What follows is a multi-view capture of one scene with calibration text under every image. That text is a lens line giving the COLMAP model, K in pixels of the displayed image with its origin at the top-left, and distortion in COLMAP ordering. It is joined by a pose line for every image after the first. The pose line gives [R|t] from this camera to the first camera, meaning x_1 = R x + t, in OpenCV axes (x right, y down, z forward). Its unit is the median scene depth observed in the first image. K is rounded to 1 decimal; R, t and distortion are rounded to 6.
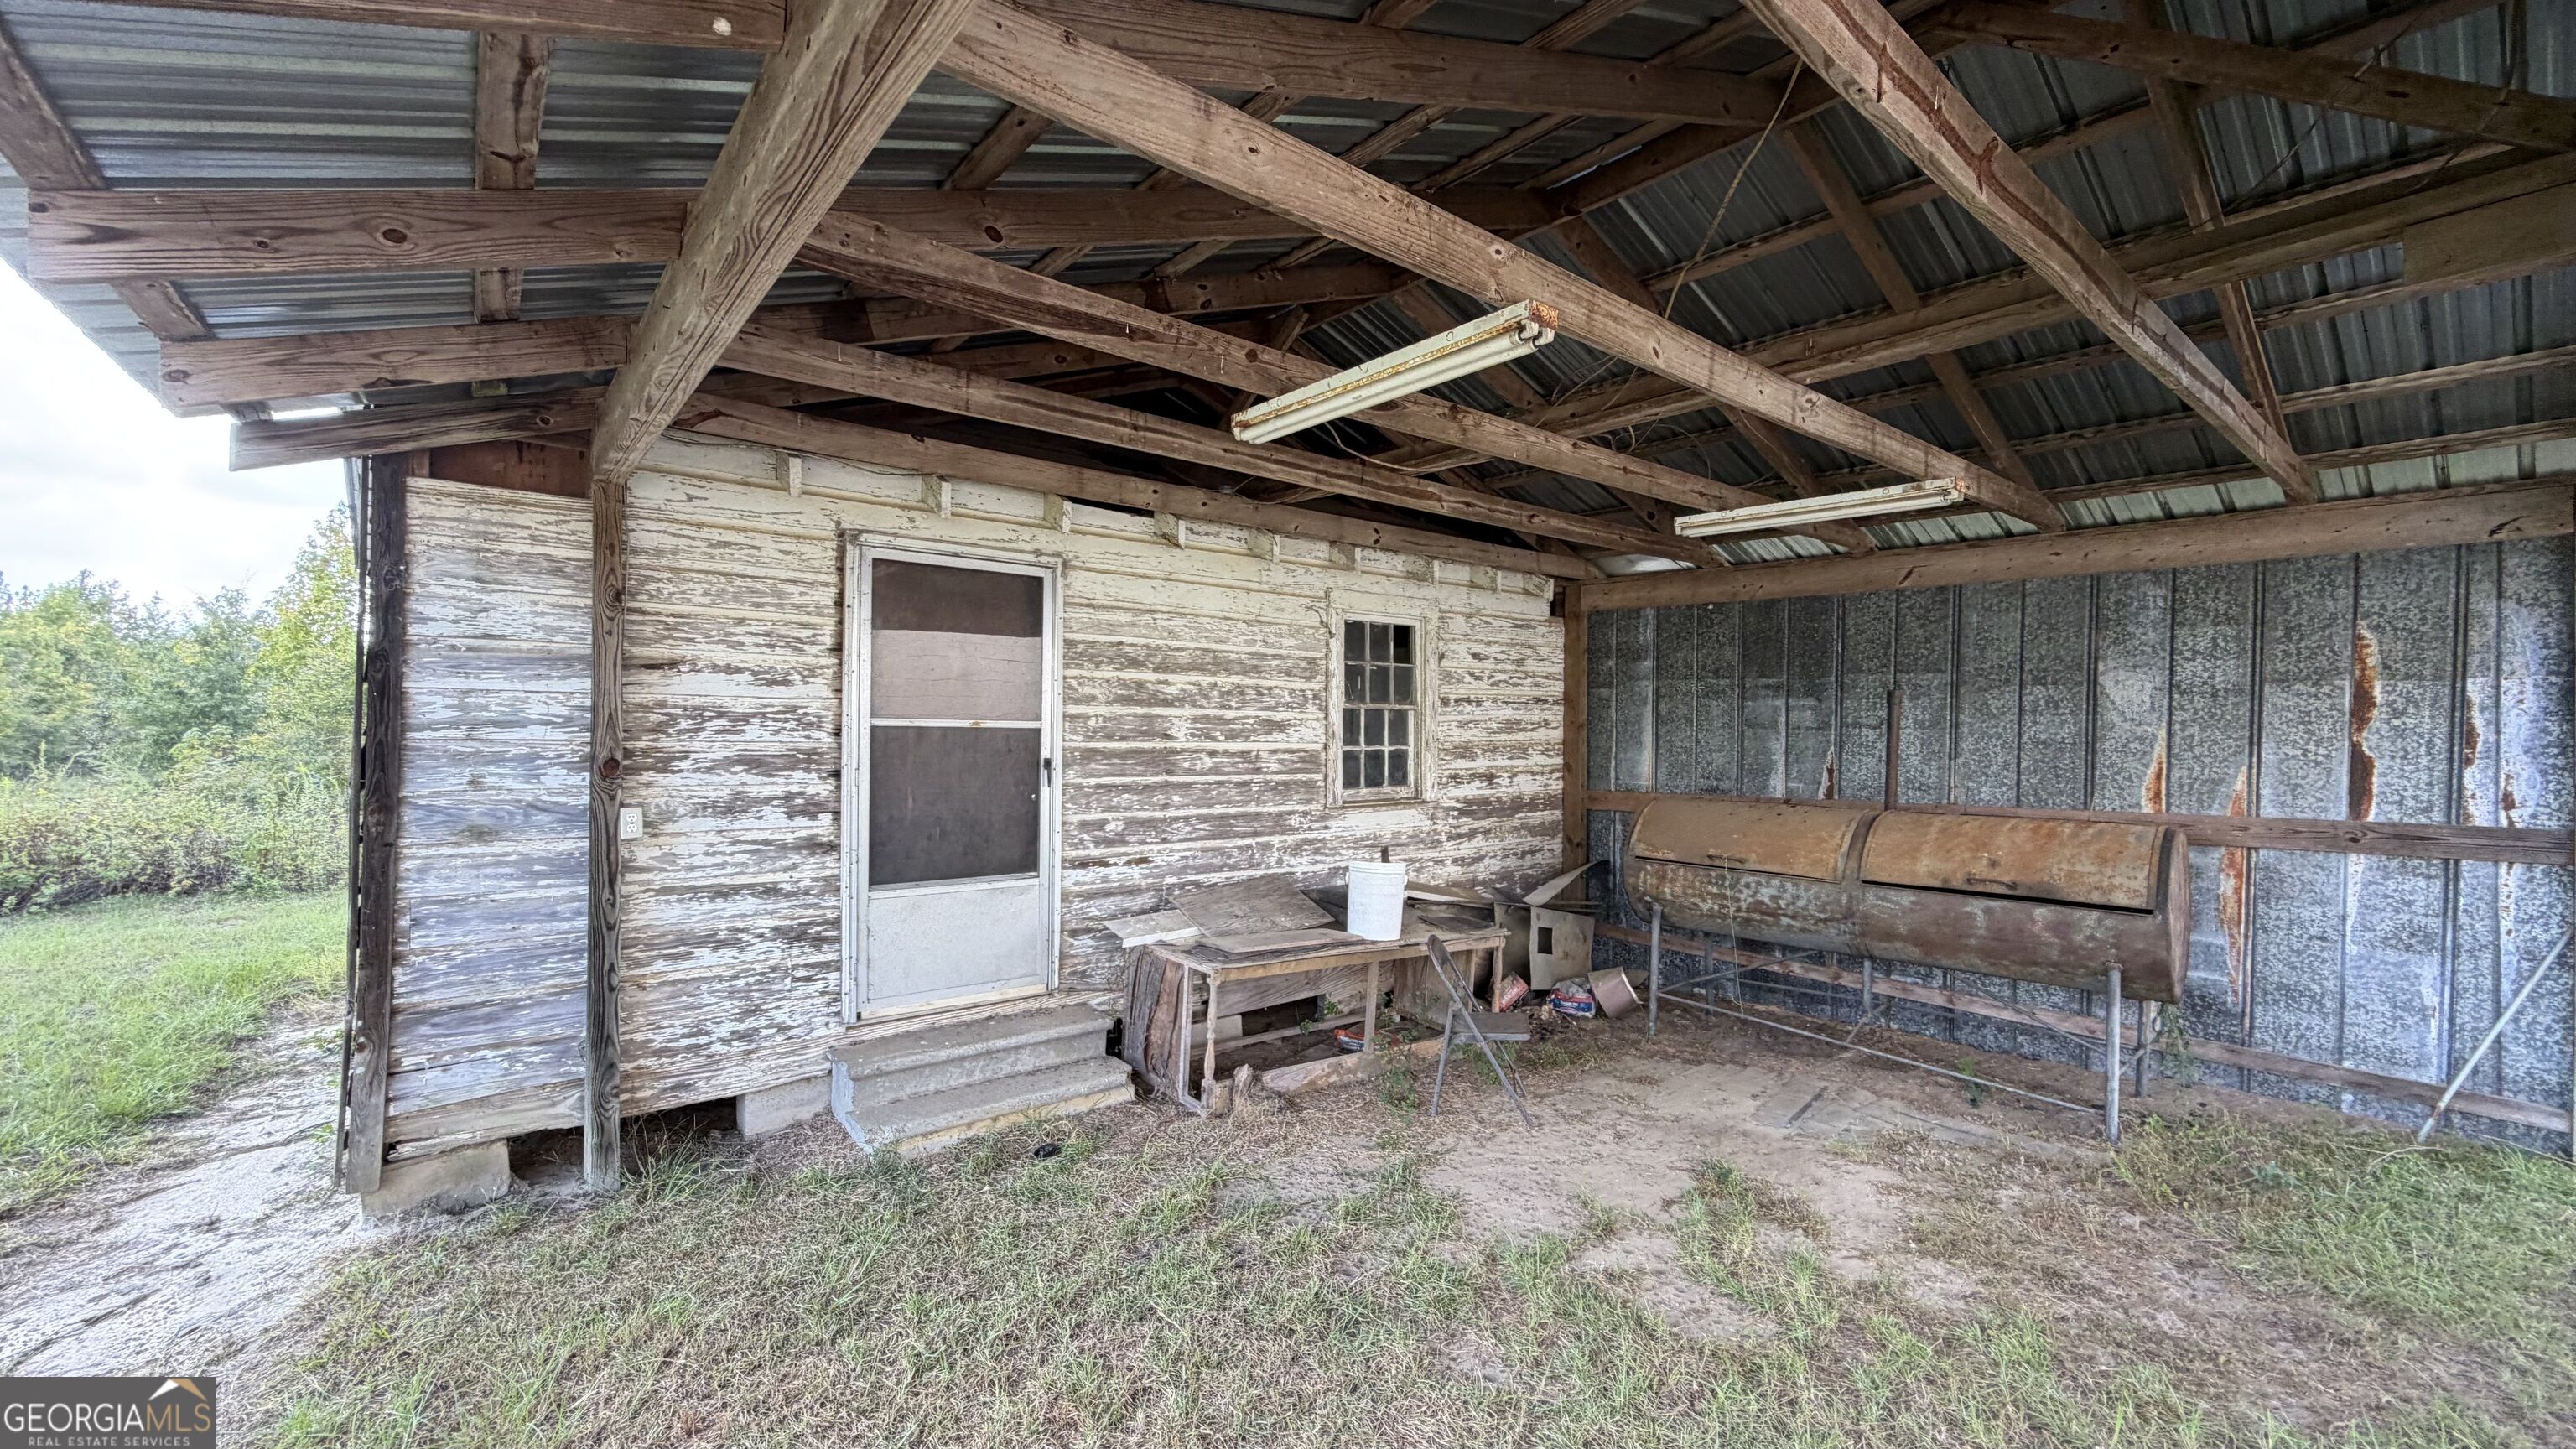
lens RADIAL K [[1028.9, 0, 1281.8], [0, 1028.9, 733.8], [0, 0, 1]] dist [-0.001122, -0.000116]
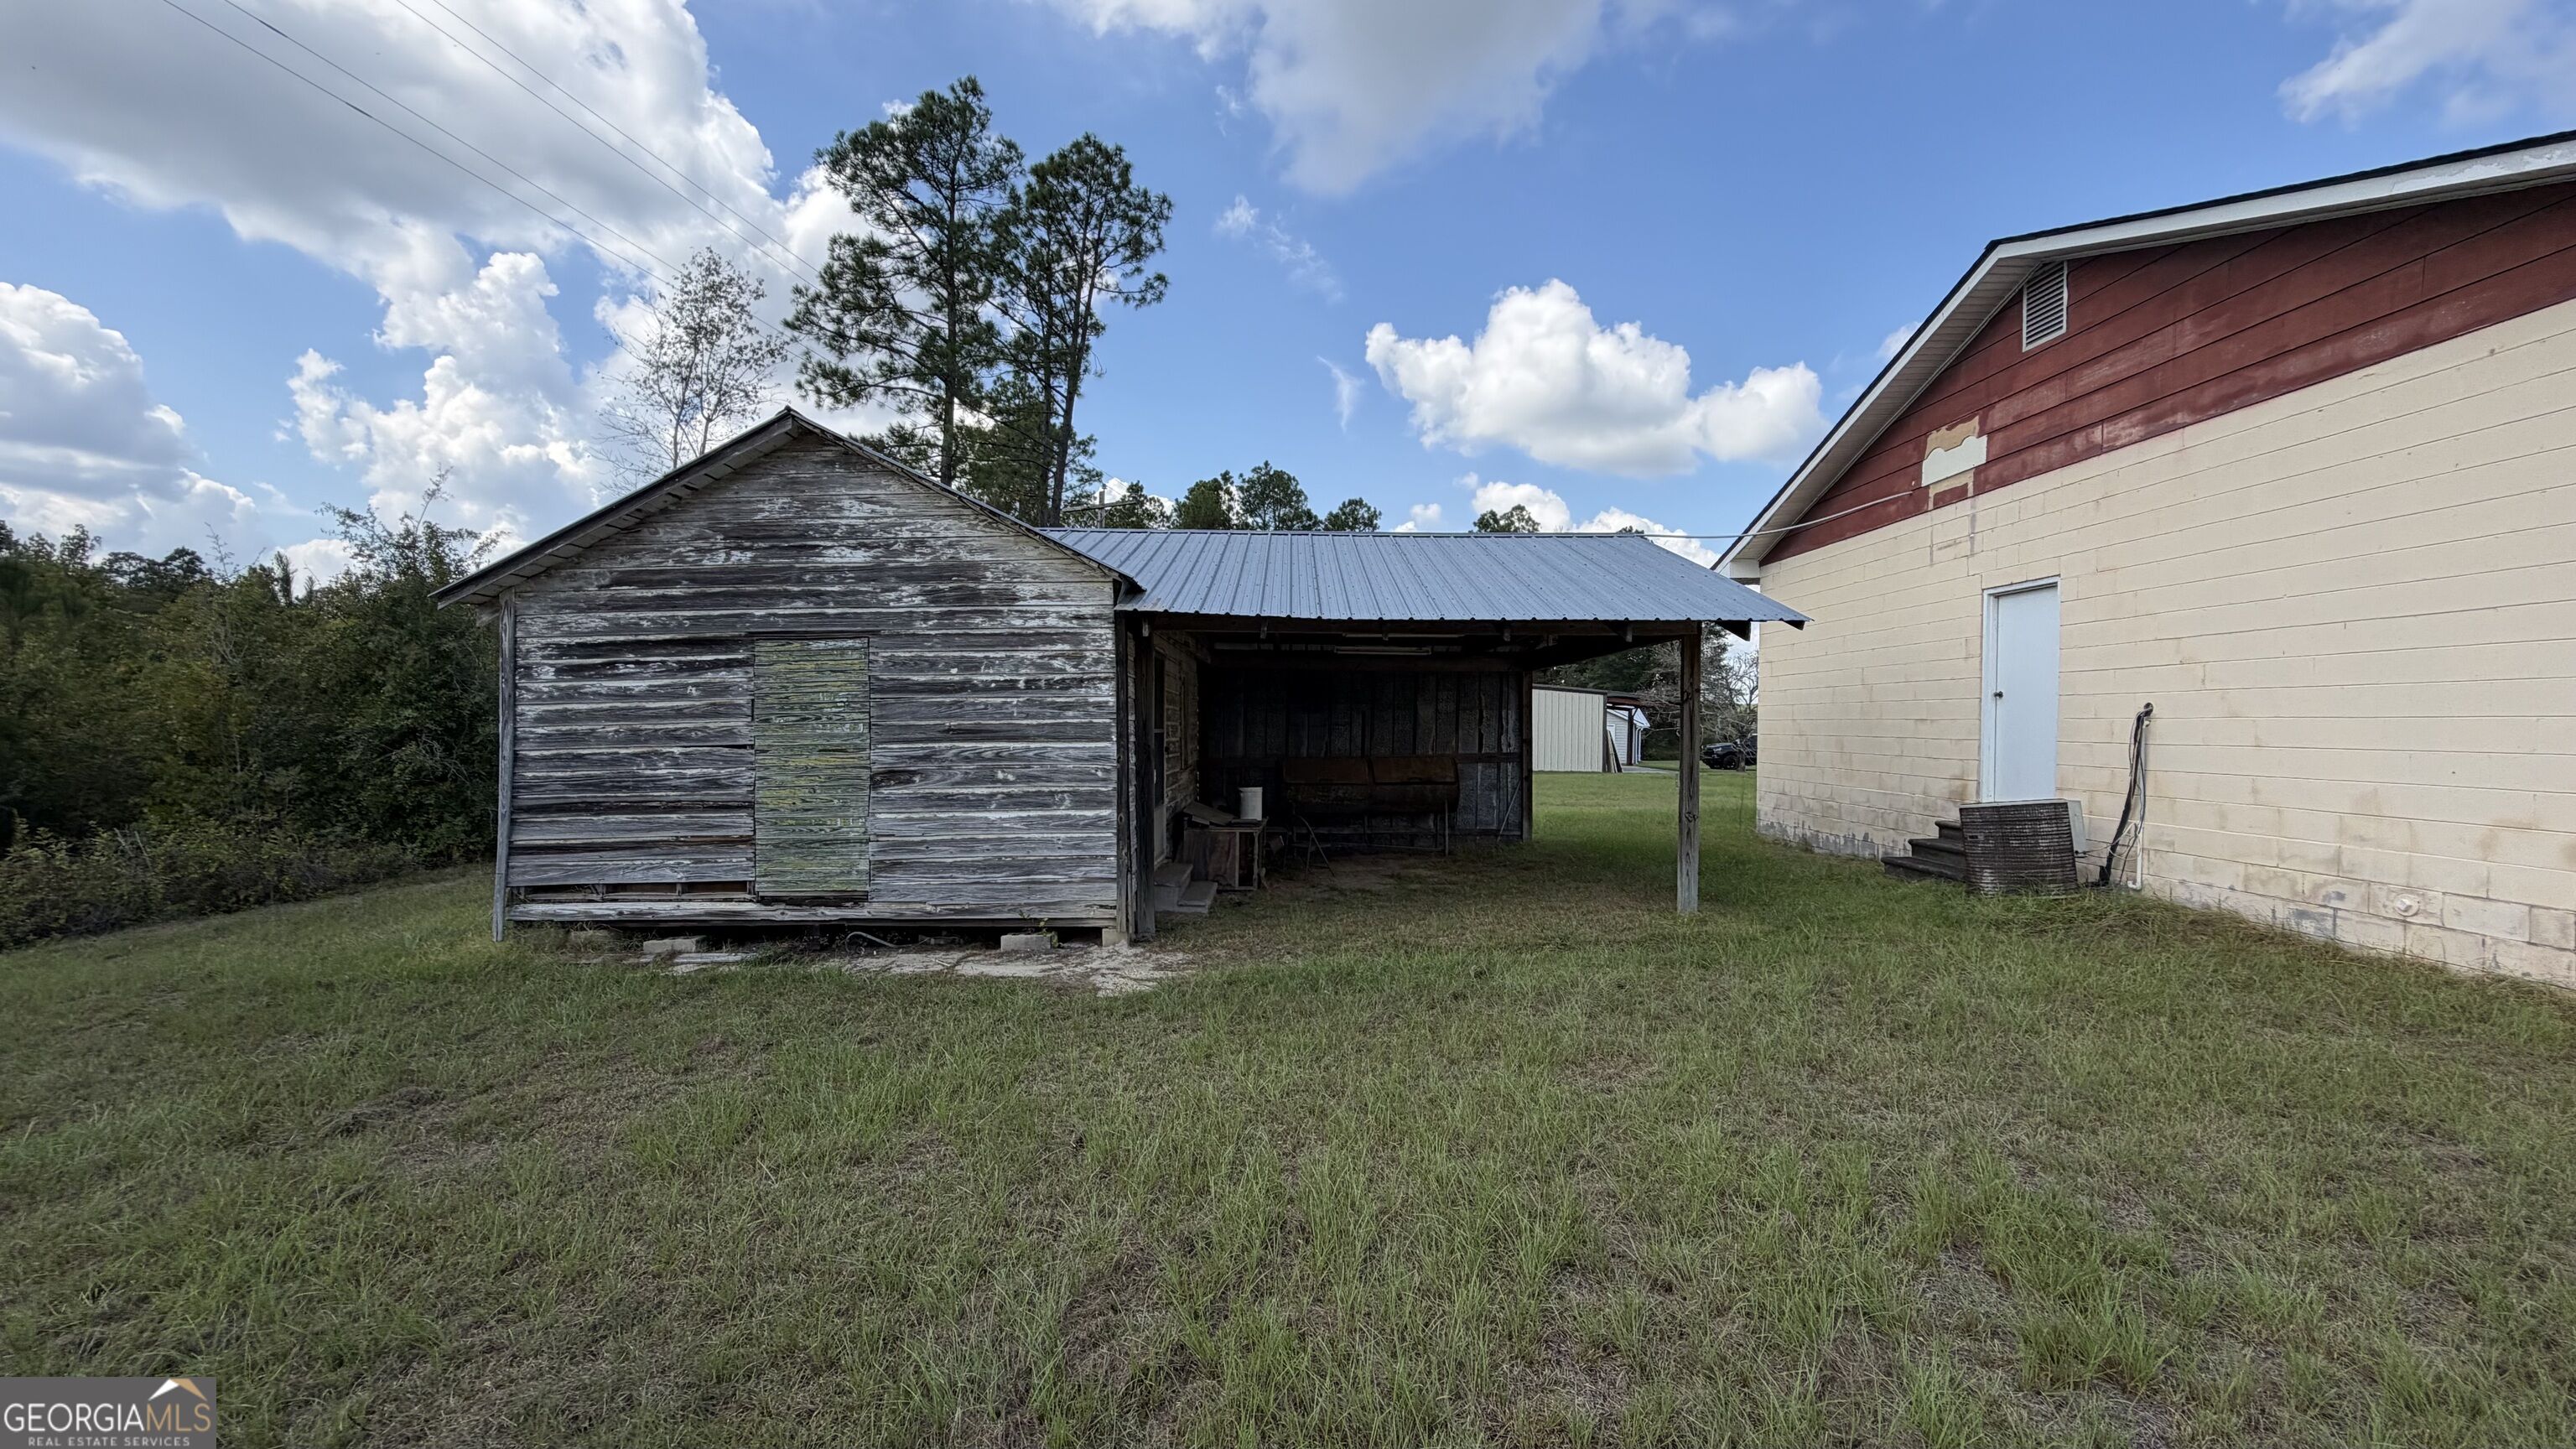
lens RADIAL K [[1016.6, 0, 1299.9], [0, 1016.6, 727.8], [0, 0, 1]] dist [-0.000530, 0.000140]
pose [[0.609692, -0.014292, 0.792510, -1.832611], [0.016187, 0.999853, 0.005578, -0.023146], [-0.792473, 0.009427, 0.609834, -0.510043]]
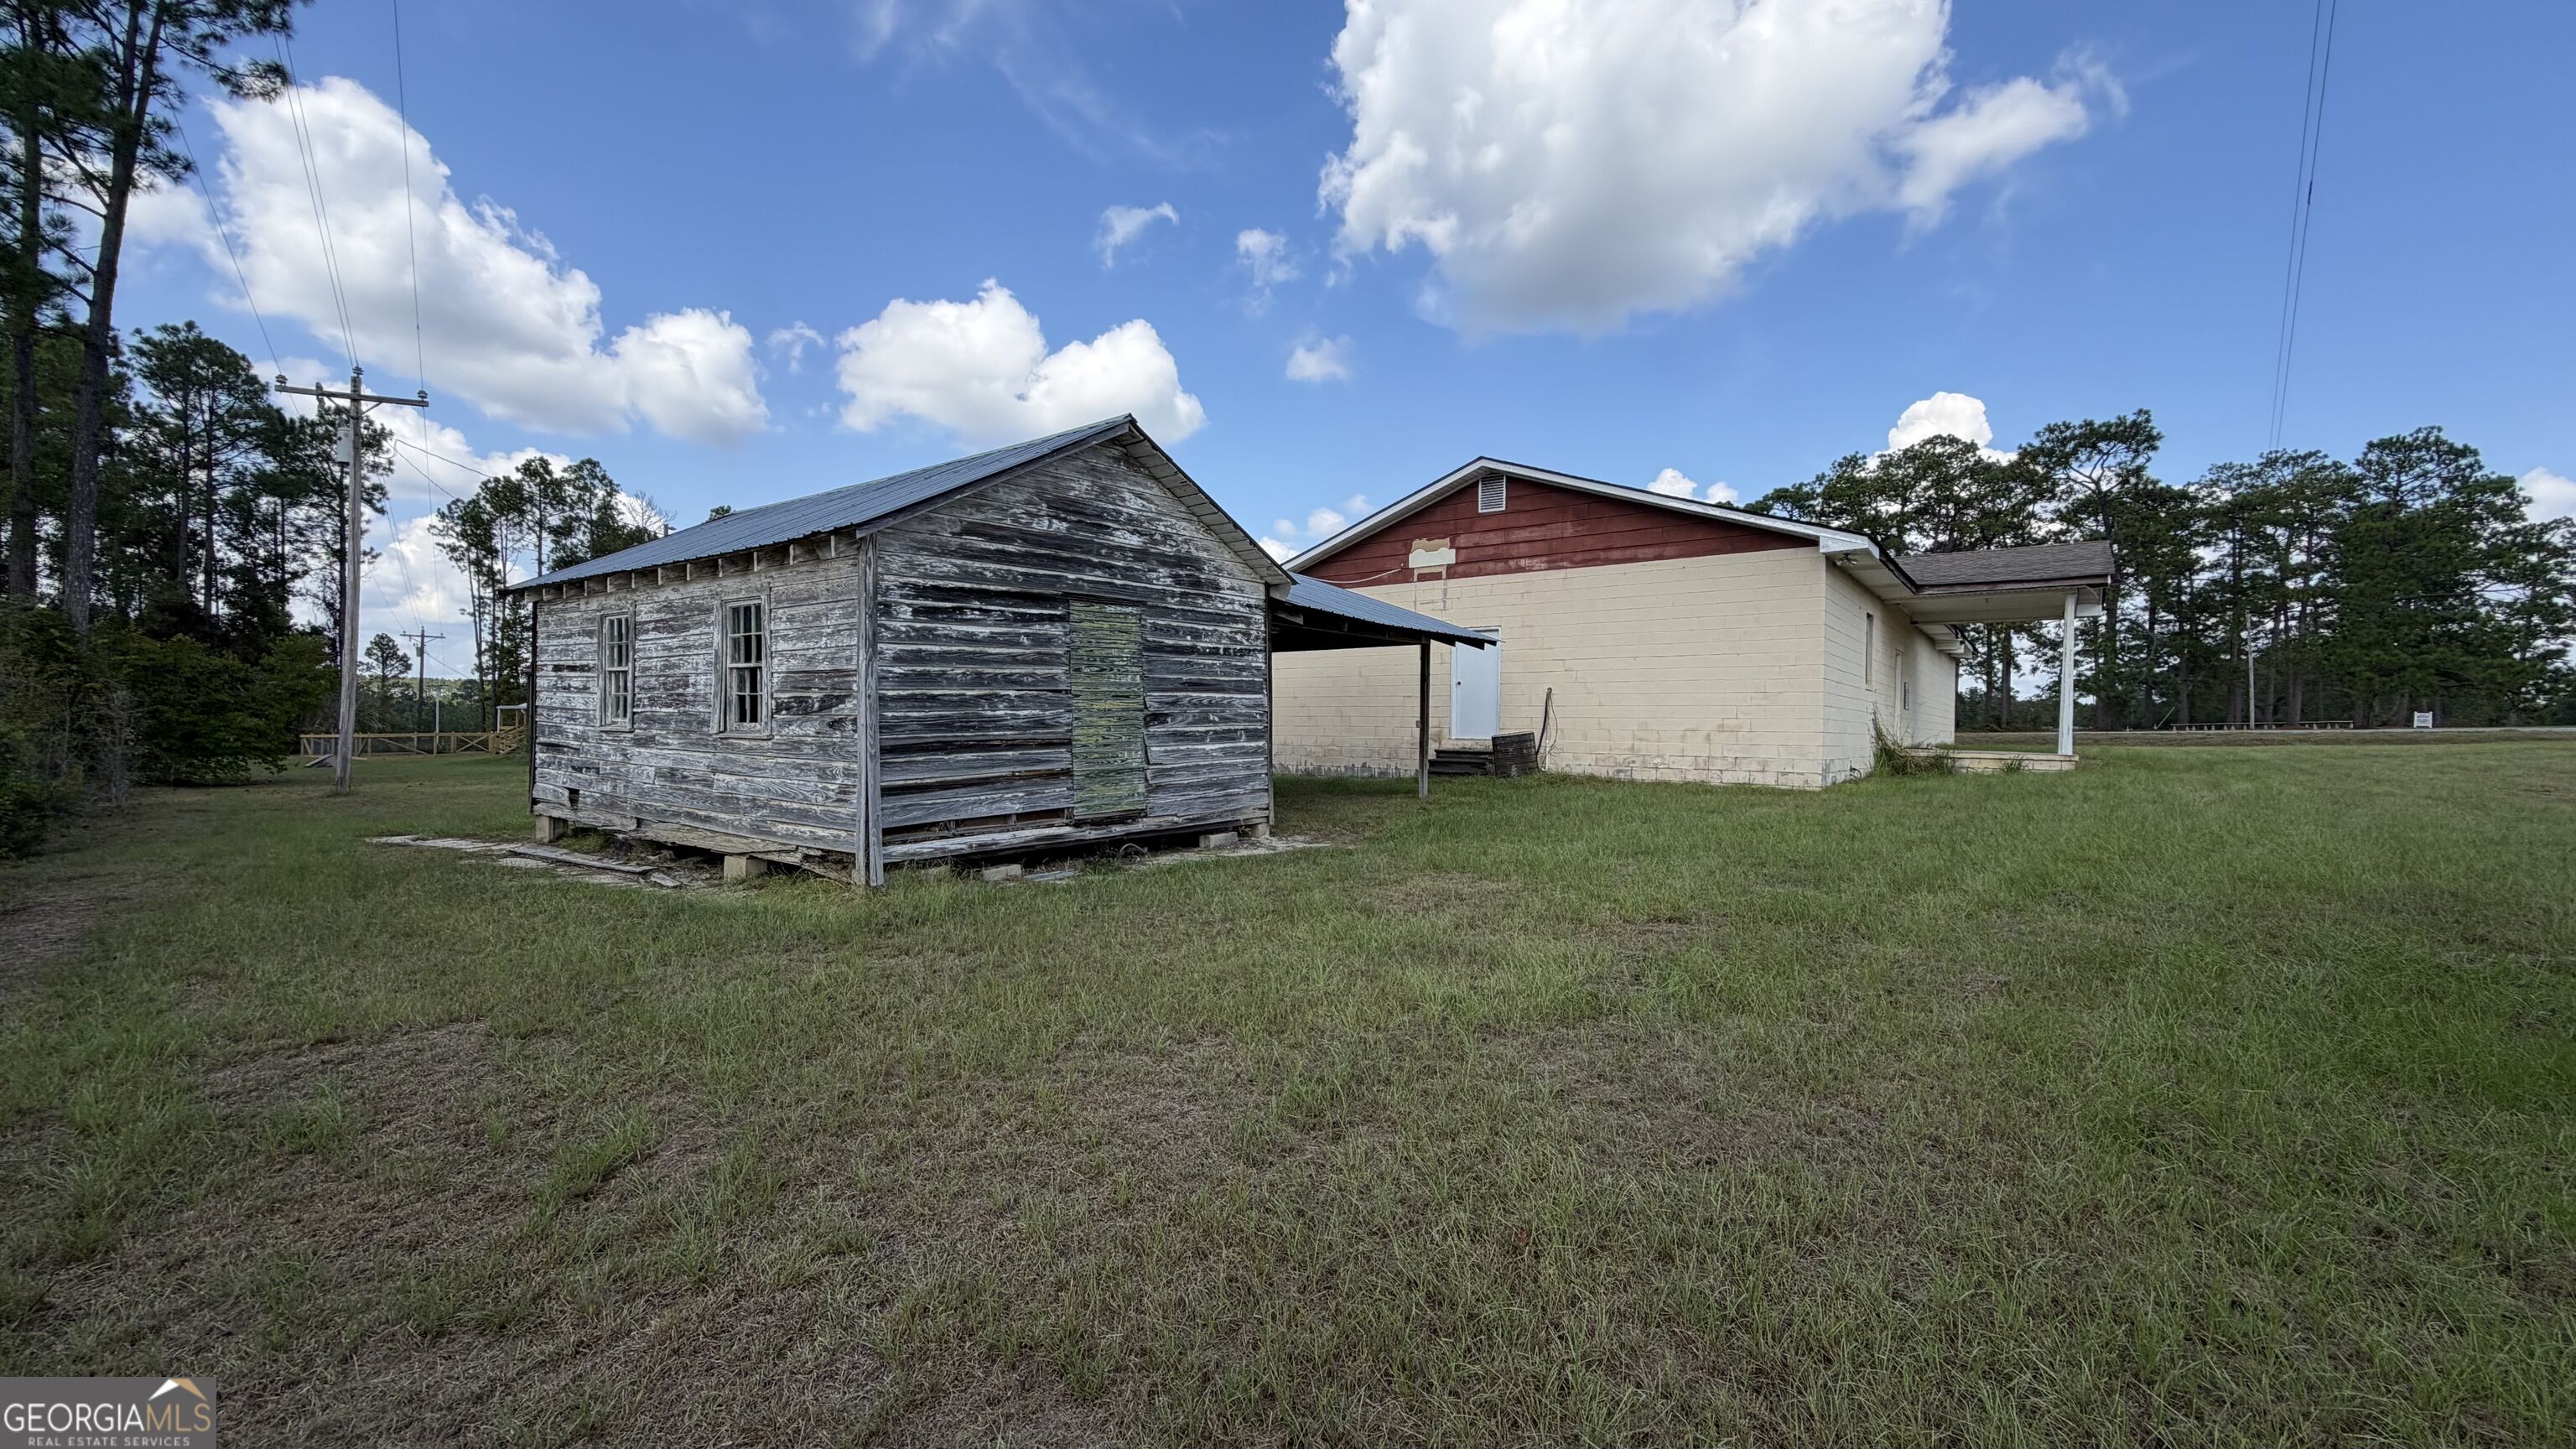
lens RADIAL K [[1003.3, 0, 1279.7], [0, 1003.3, 731.1], [0, 0, 1]] dist [-0.001098, -0.000136]
pose [[-0.250127, -0.023430, 0.967930, -3.082377], [0.003840, 0.999675, 0.025191, 0.034522], [-0.968206, 0.010017, -0.249955, 1.425516]]
